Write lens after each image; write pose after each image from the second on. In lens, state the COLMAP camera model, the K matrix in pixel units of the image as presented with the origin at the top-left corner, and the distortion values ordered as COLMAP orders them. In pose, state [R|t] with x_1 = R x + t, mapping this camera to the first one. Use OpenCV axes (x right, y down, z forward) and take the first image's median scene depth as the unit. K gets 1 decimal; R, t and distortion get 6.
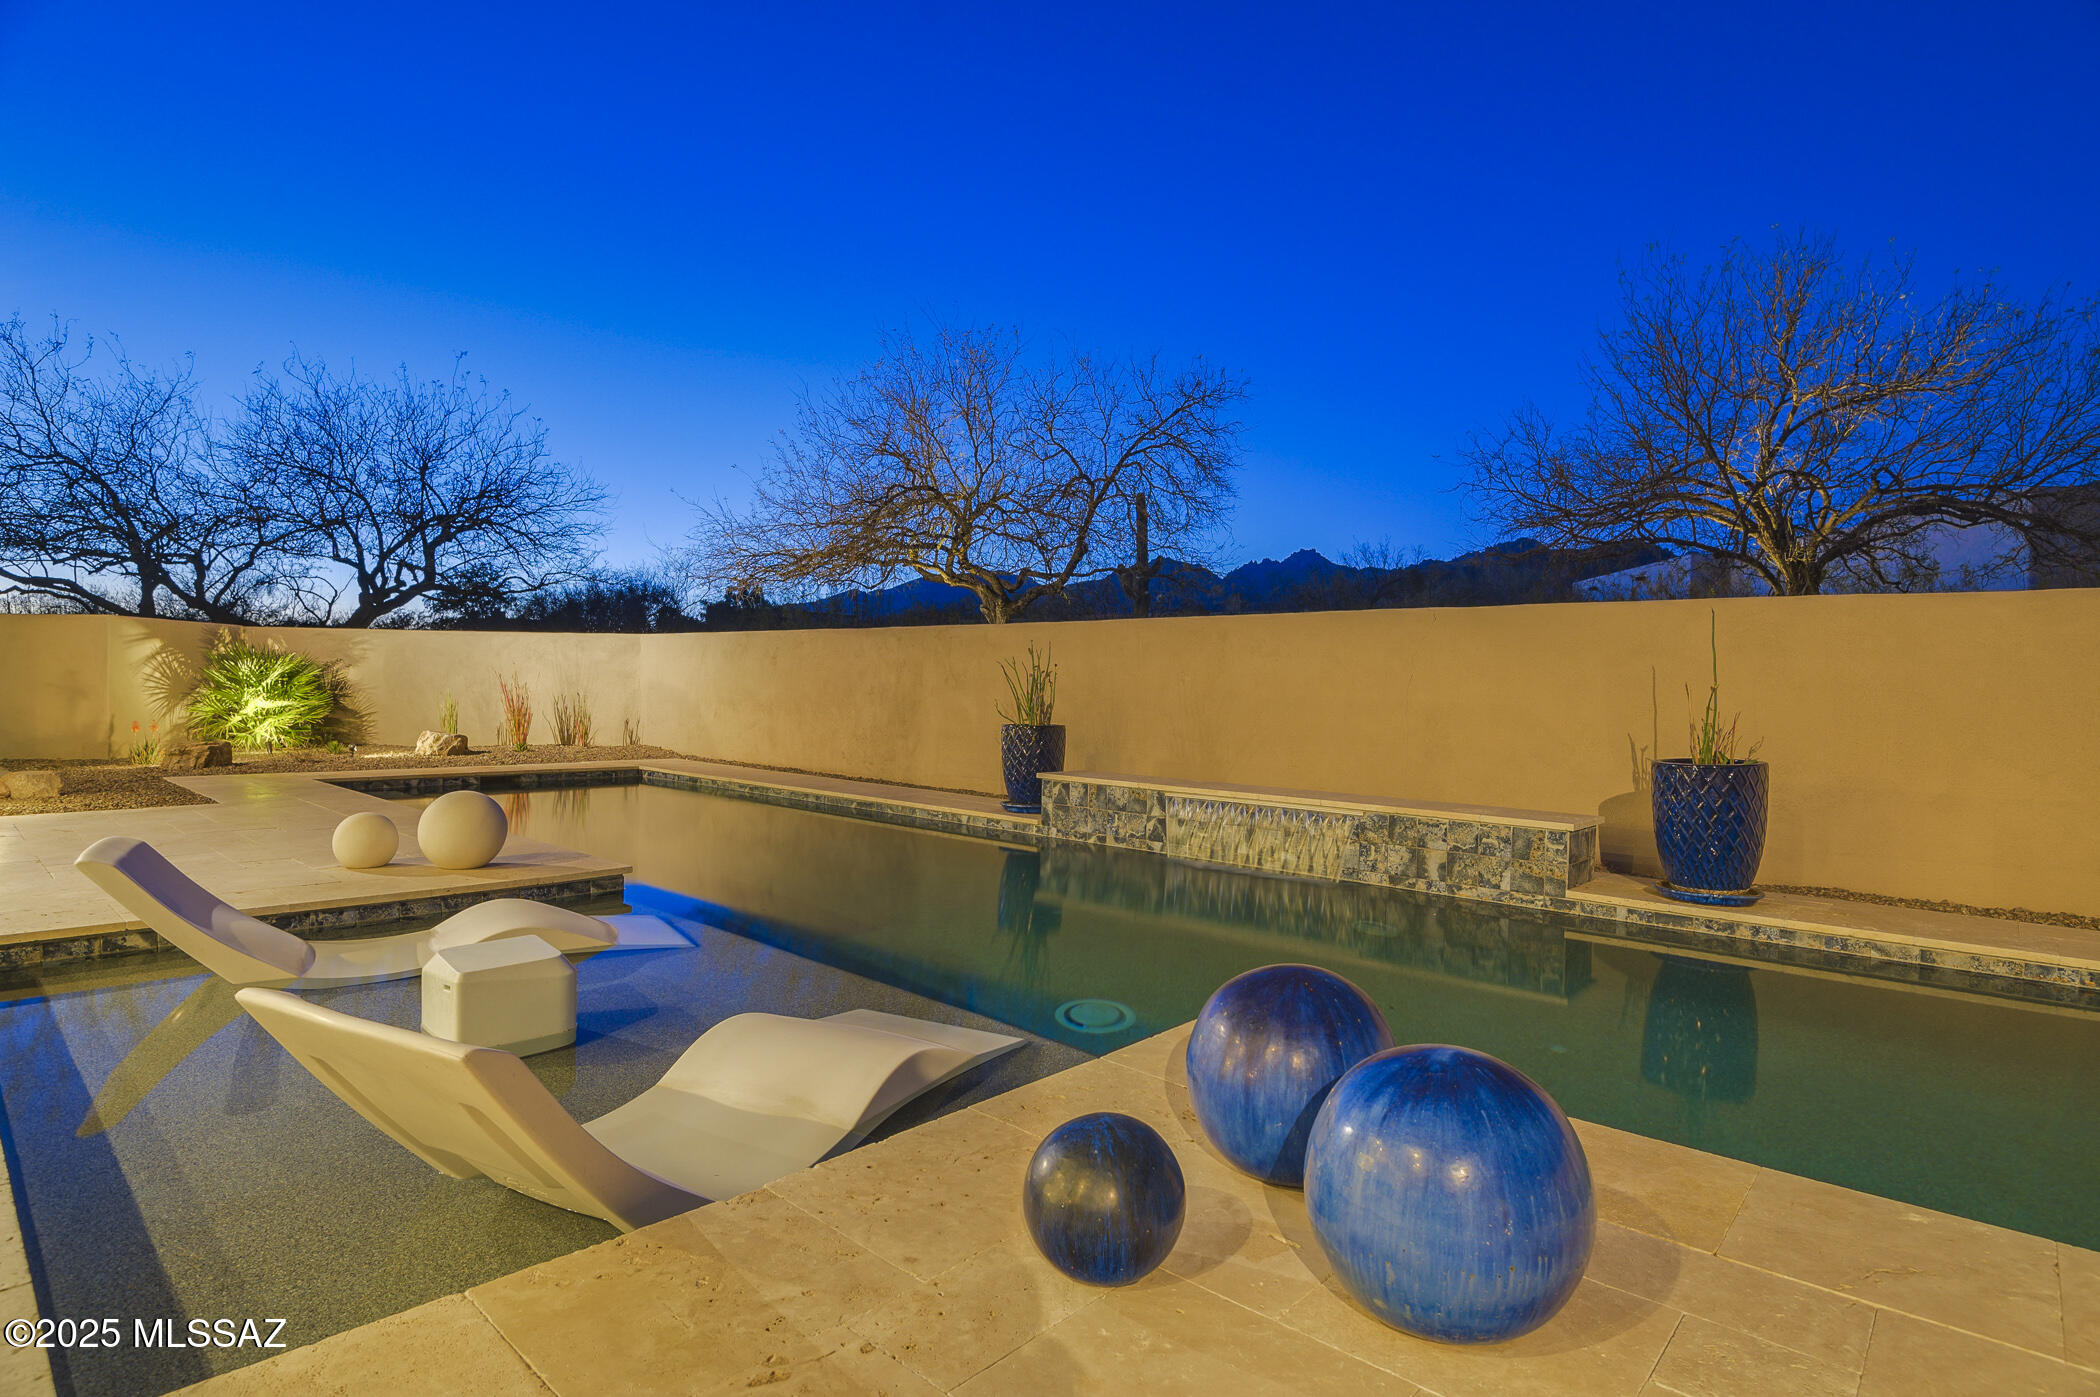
lens RADIAL K [[1062.2, 0, 1031.3], [0, 1062.2, 727.2], [0, 0, 1]] dist [-0.020952, -0.001676]
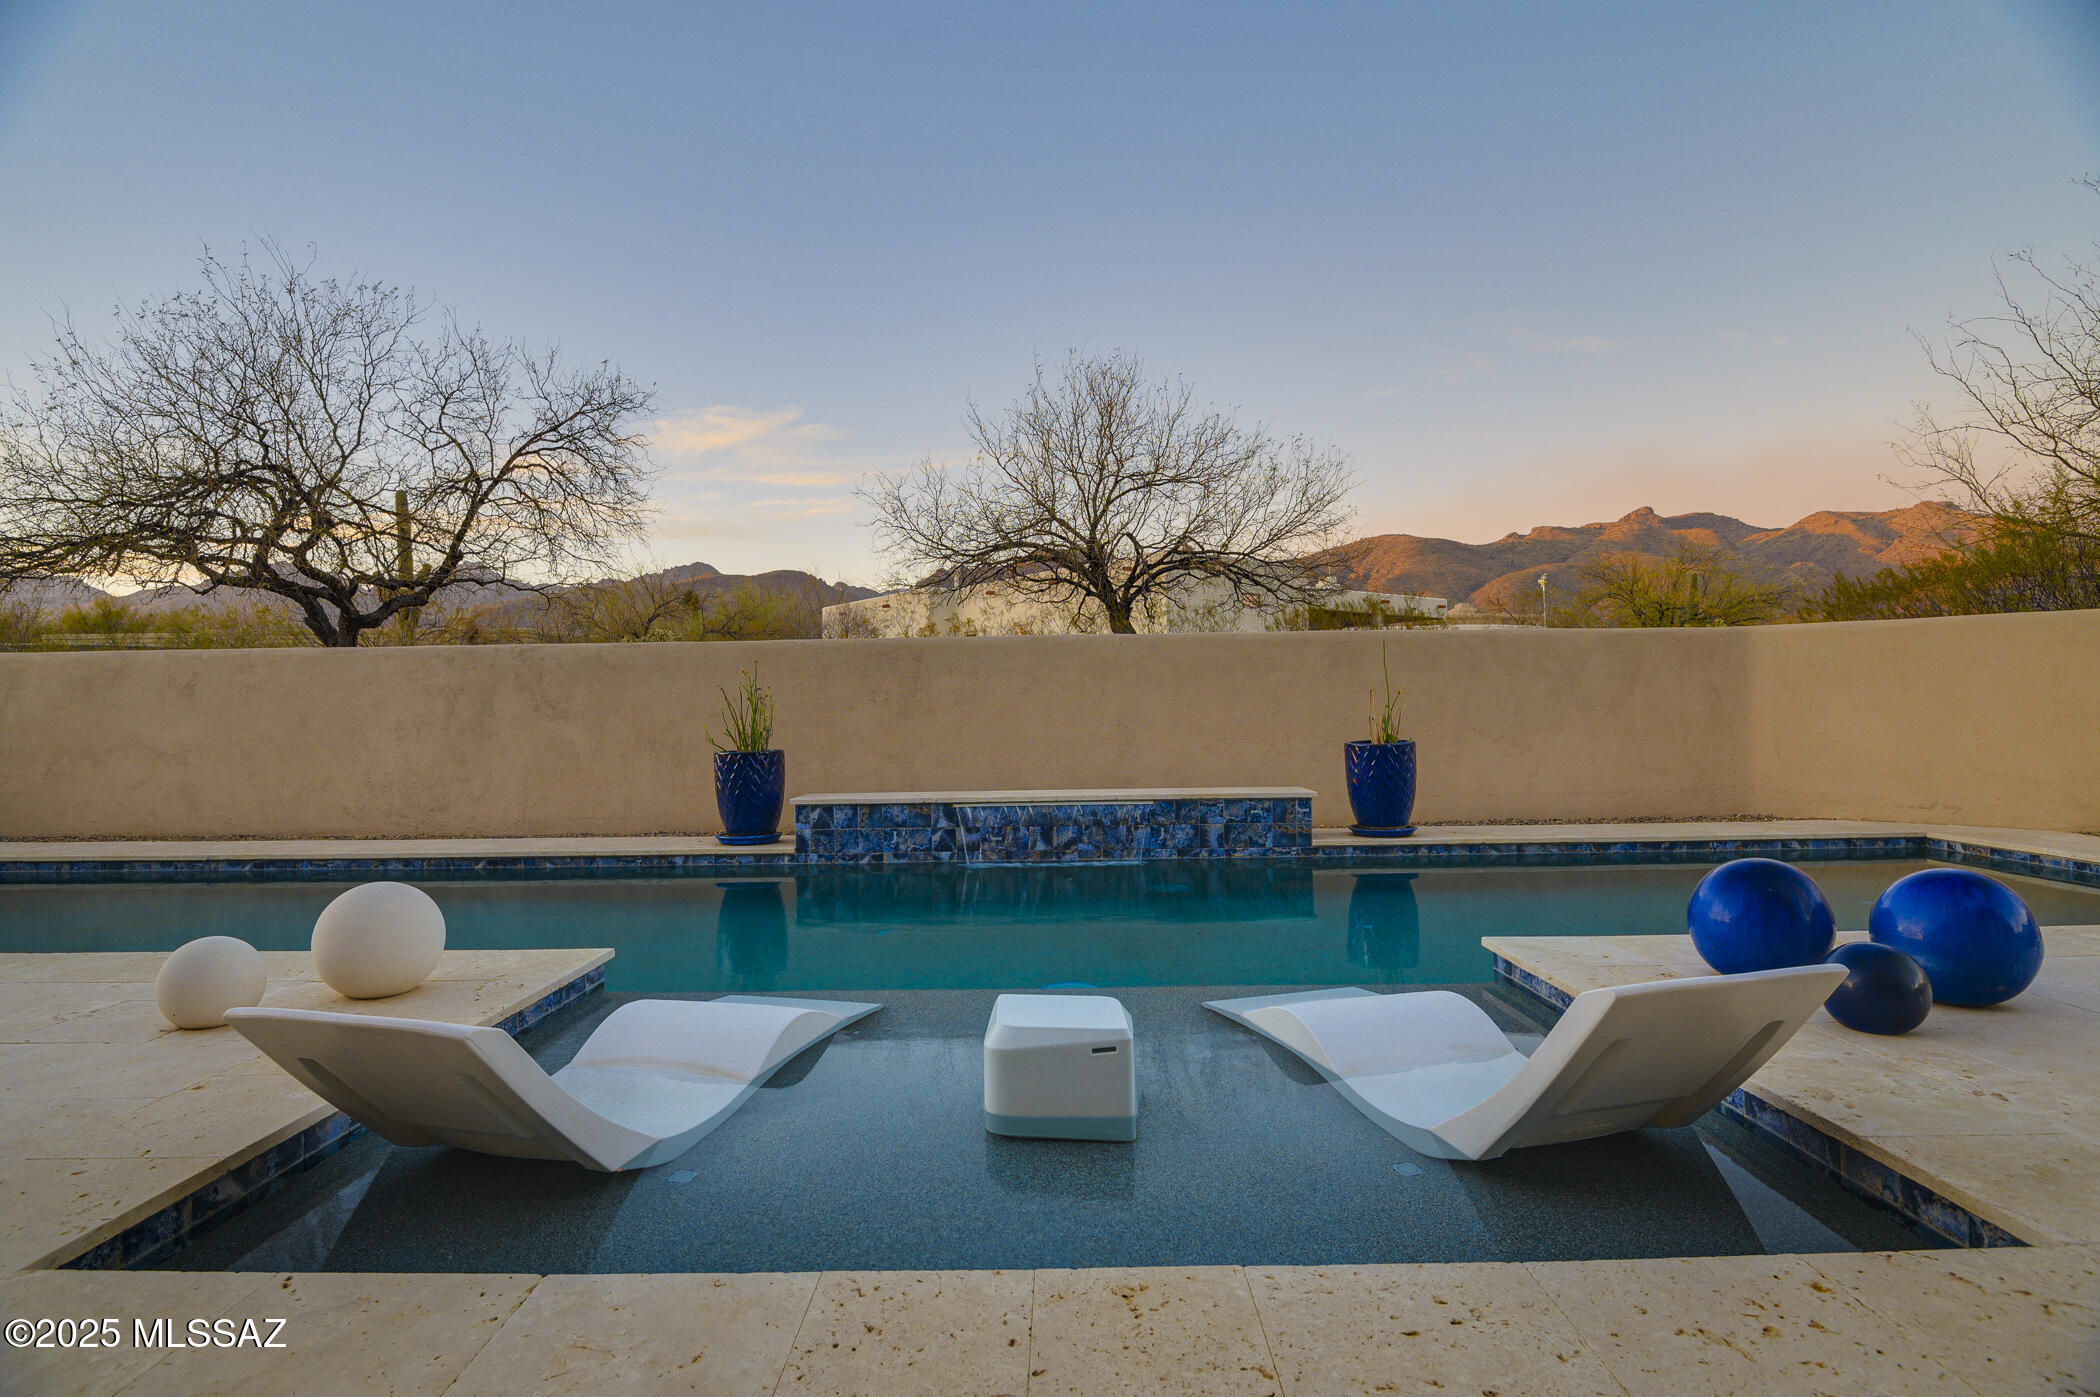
lens RADIAL K [[1062.2, 0, 1029.9], [0, 1062.2, 694.8], [0, 0, 1]] dist [-0.020952, -0.001676]
pose [[0.747057, -0.024784, 0.664298, -0.514444], [0.056760, 0.998034, -0.026596, -0.014388], [-0.662332, 0.057575, 0.746995, 0.153829]]
